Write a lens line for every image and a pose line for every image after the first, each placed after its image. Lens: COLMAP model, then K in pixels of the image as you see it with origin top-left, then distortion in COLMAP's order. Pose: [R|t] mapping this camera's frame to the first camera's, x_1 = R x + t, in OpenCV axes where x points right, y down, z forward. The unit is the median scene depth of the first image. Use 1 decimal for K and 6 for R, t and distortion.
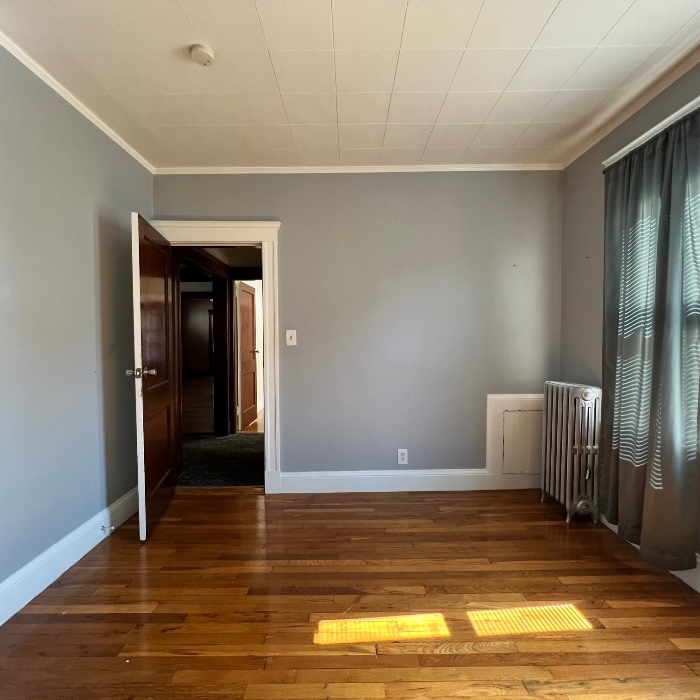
lens RADIAL K [[376.3, 0, 350.0], [0, 376.3, 350.0], [0, 0, 1]] dist [0.003021, 0.000964]
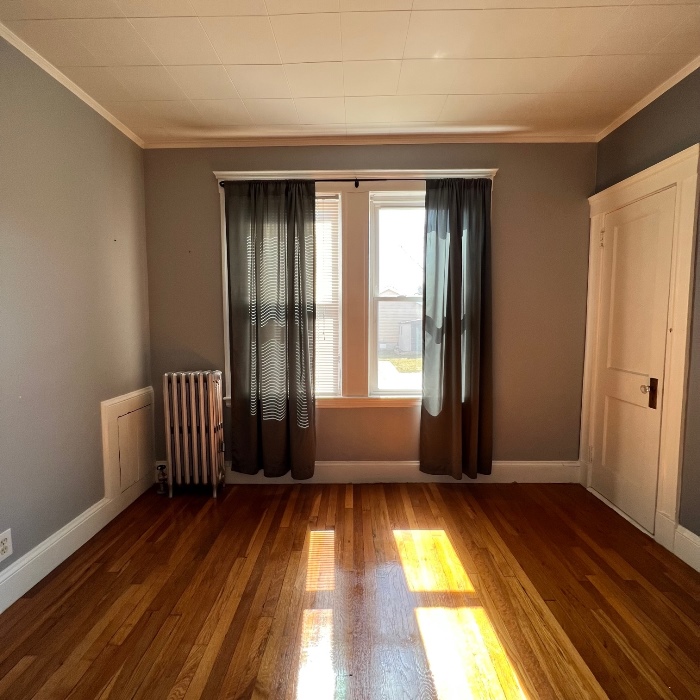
lens RADIAL K [[376.3, 0, 350.0], [0, 376.3, 350.0], [0, 0, 1]] dist [0.003021, 0.000964]
pose [[0.020445, -0.073586, 0.997079, -0.515175], [0.039924, 0.996552, 0.072729, -0.032471], [-0.998994, 0.038321, 0.023312, 0.626654]]
